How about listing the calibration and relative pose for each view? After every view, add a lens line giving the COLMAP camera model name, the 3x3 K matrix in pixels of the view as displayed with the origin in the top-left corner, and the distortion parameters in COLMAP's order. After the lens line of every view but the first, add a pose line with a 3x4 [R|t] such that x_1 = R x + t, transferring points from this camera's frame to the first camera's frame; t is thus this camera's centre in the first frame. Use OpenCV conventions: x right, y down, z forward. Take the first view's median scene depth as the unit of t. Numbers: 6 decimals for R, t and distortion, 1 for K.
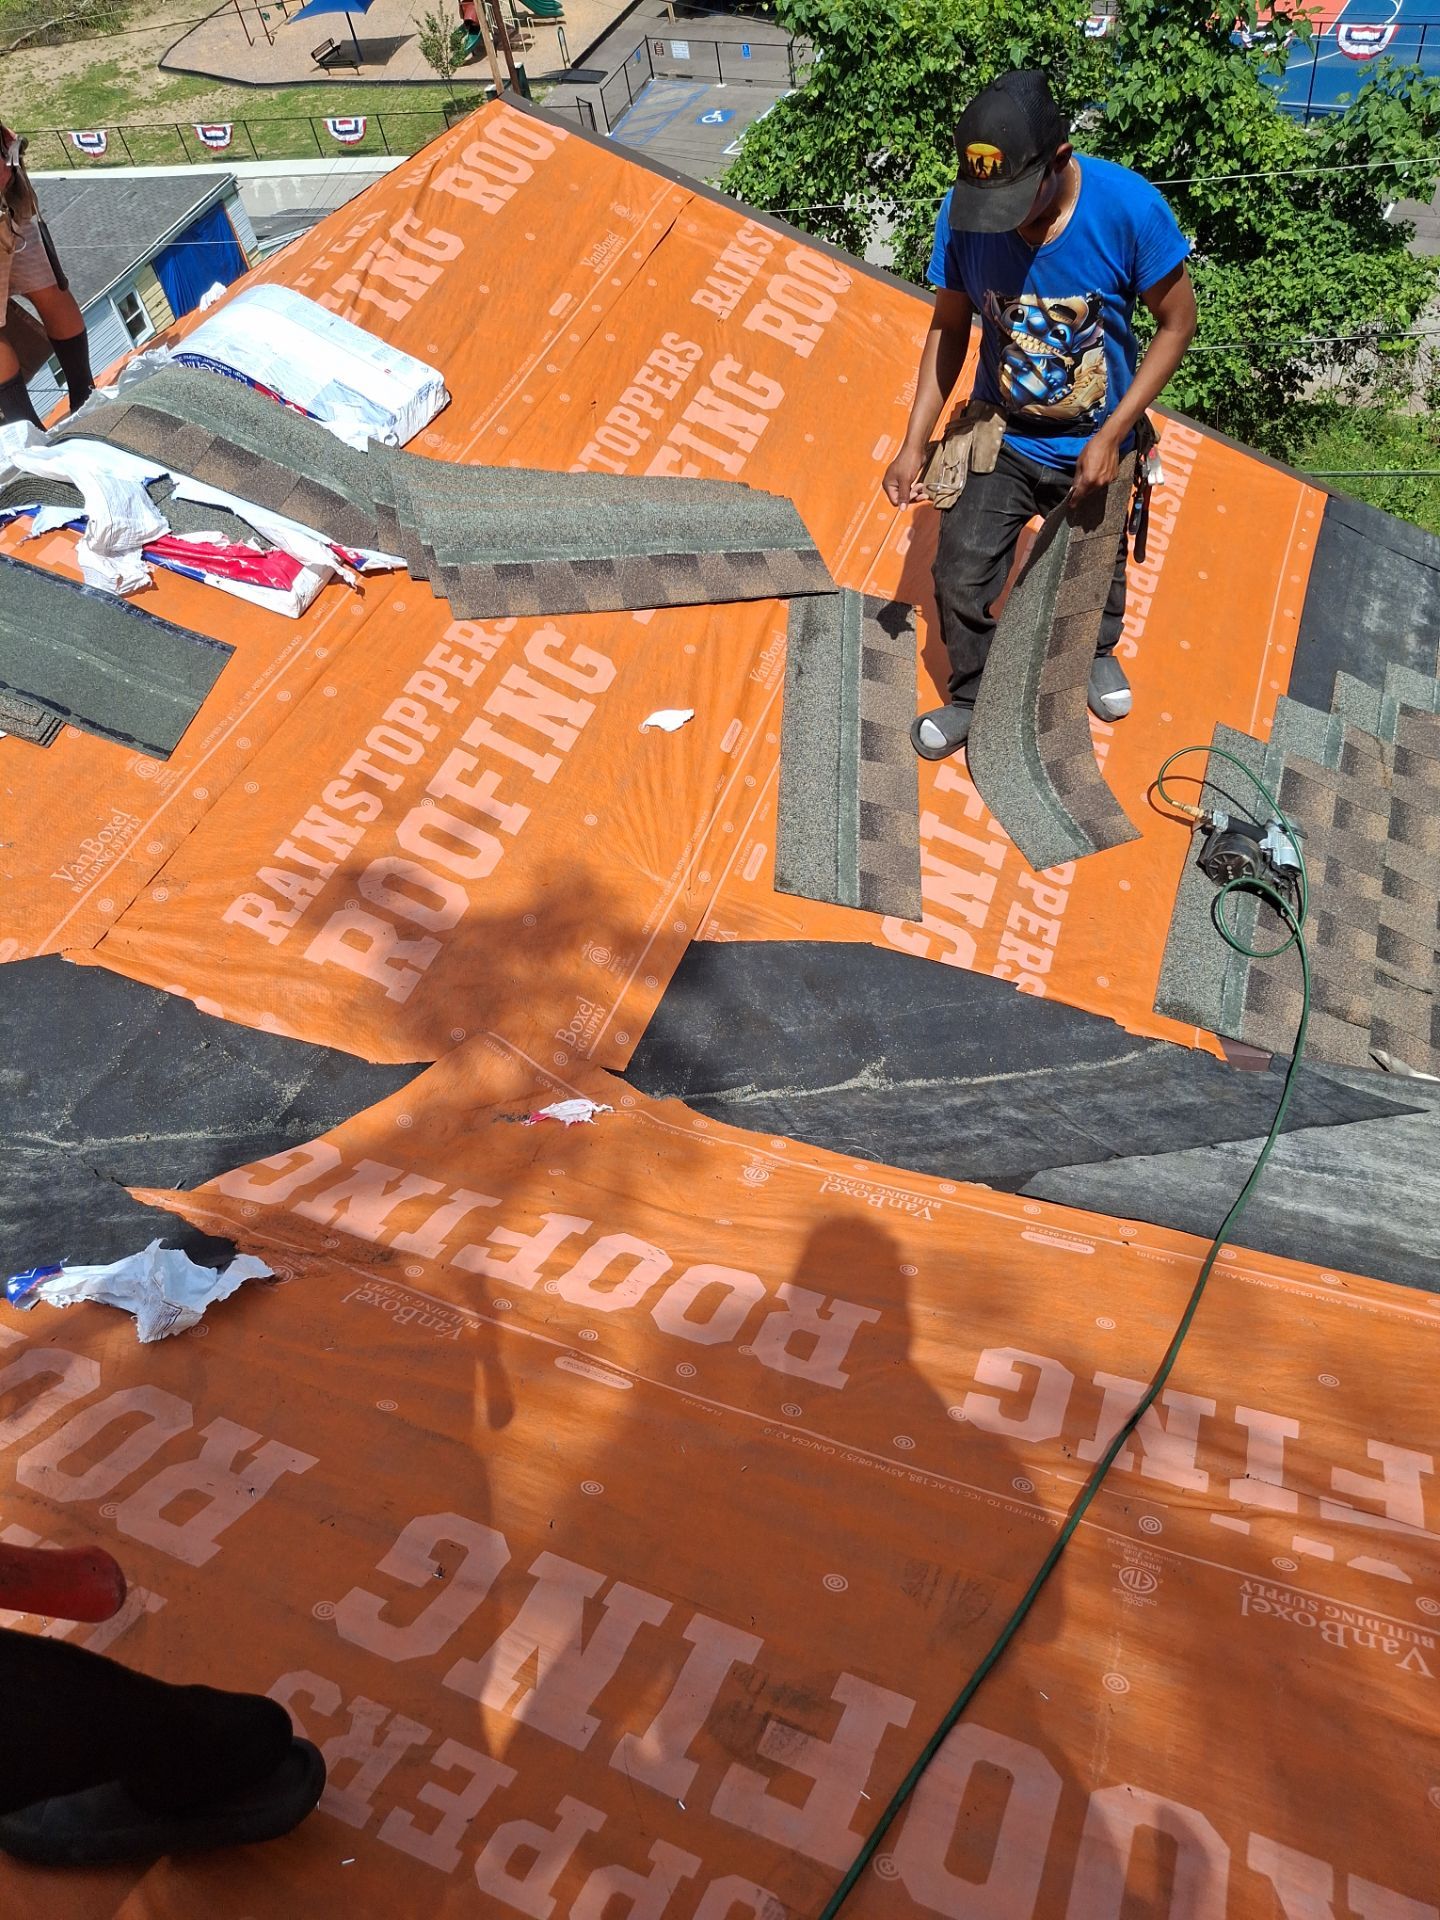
lens RADIAL K [[1338.9, 0, 719.8], [0, 1338.9, 979.2], [0, 0, 1]] dist [0.026169, 0.000695]
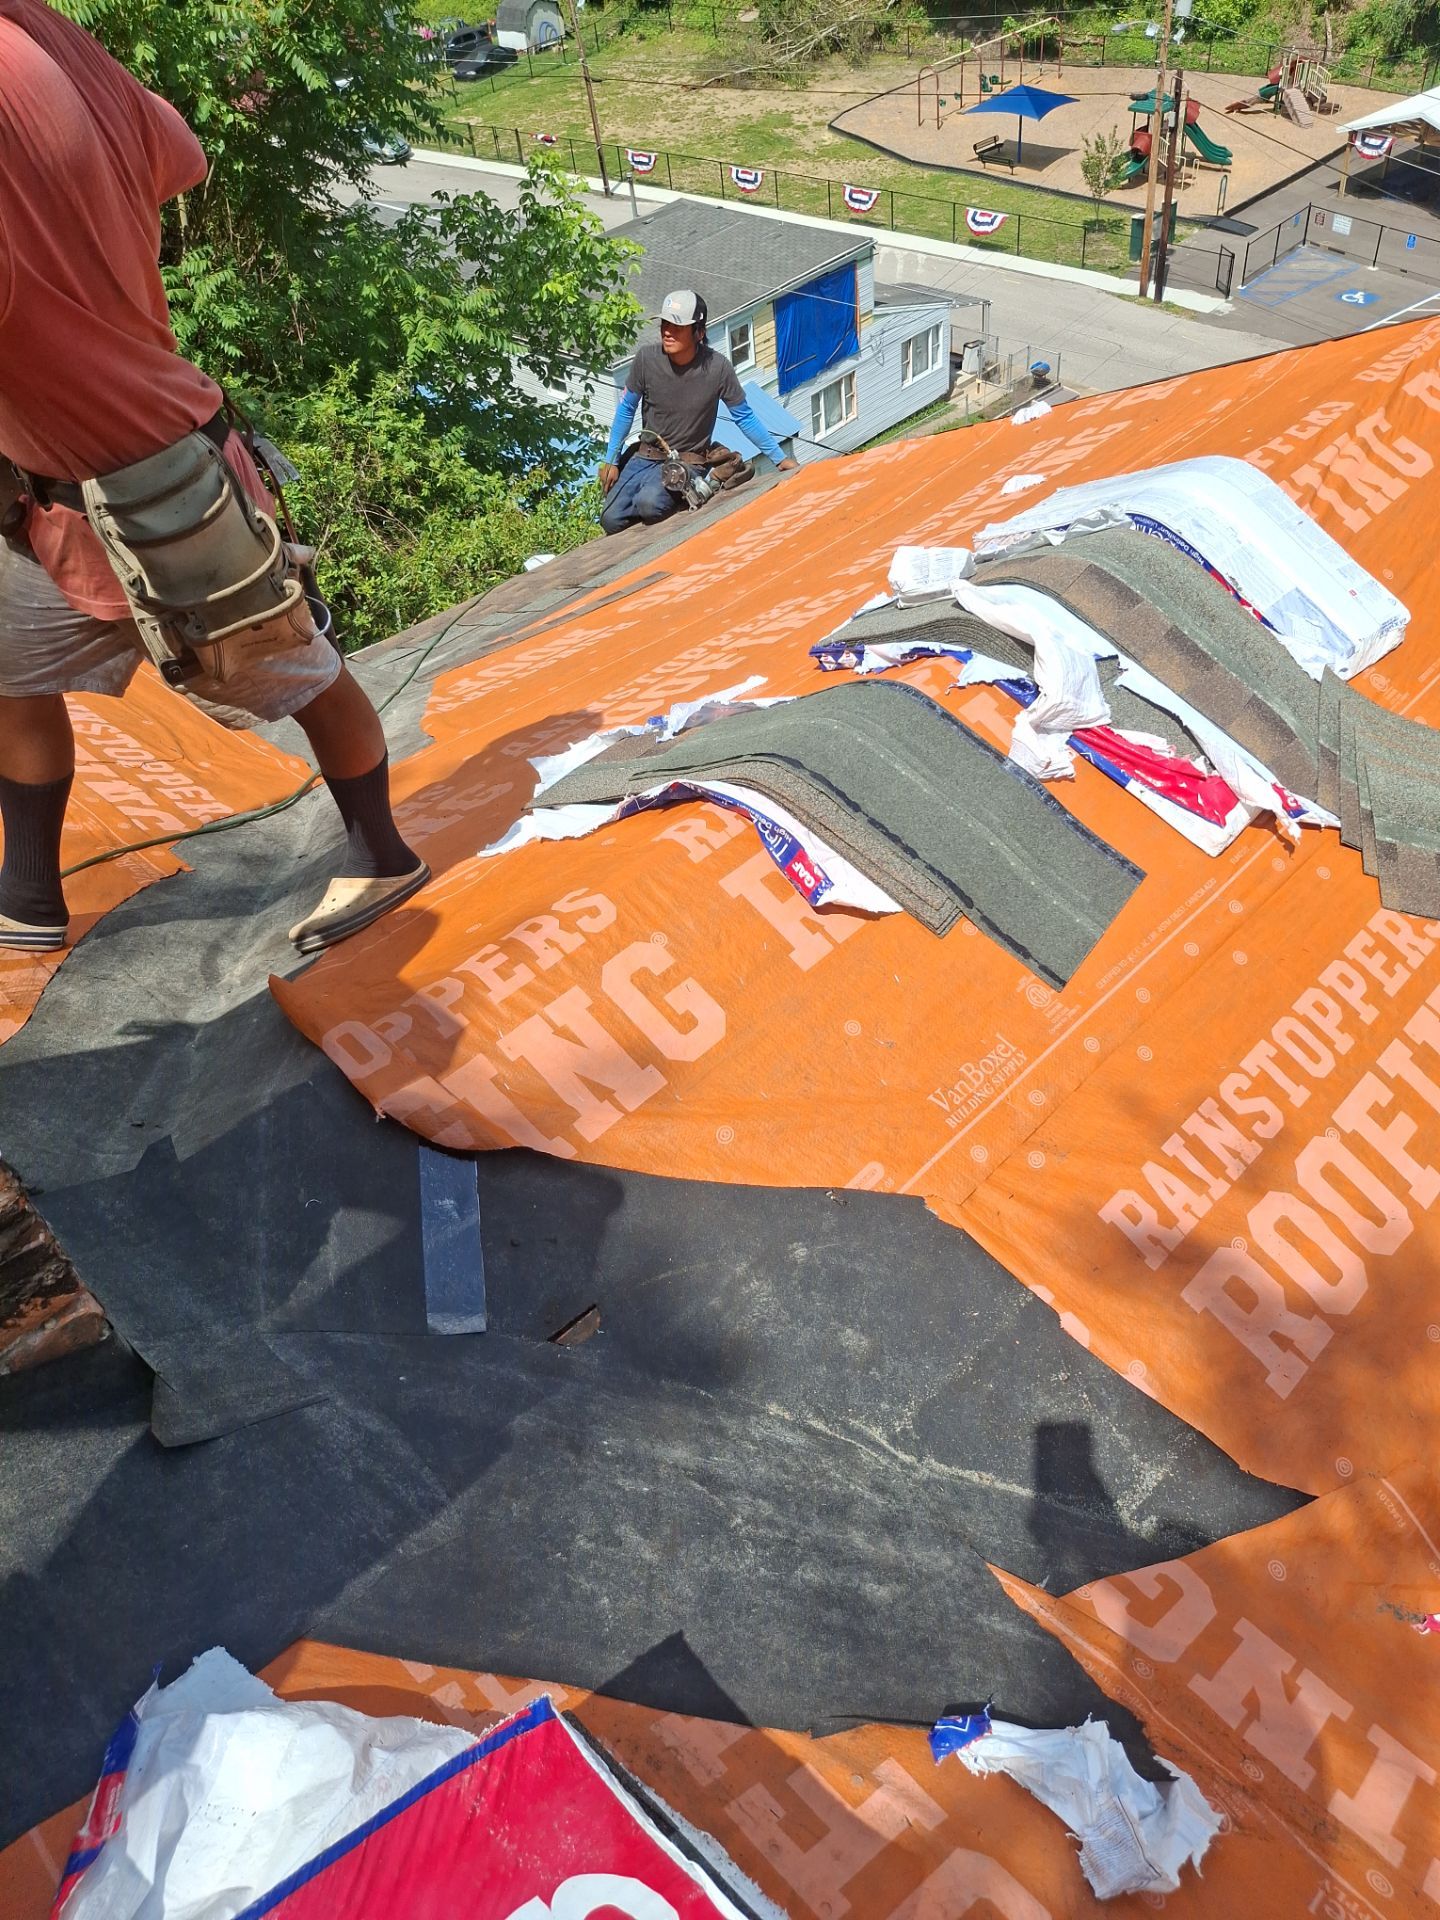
lens RADIAL K [[1331.3, 0, 751.8], [0, 1331.3, 961.2], [0, 0, 1]] dist [0.081112, -0.095396]
pose [[0.930083, 0.324955, -0.171316, -0.401774], [-0.334744, 0.941802, -0.030917, -0.078924], [0.151299, 0.086103, 0.984731, 0.120310]]
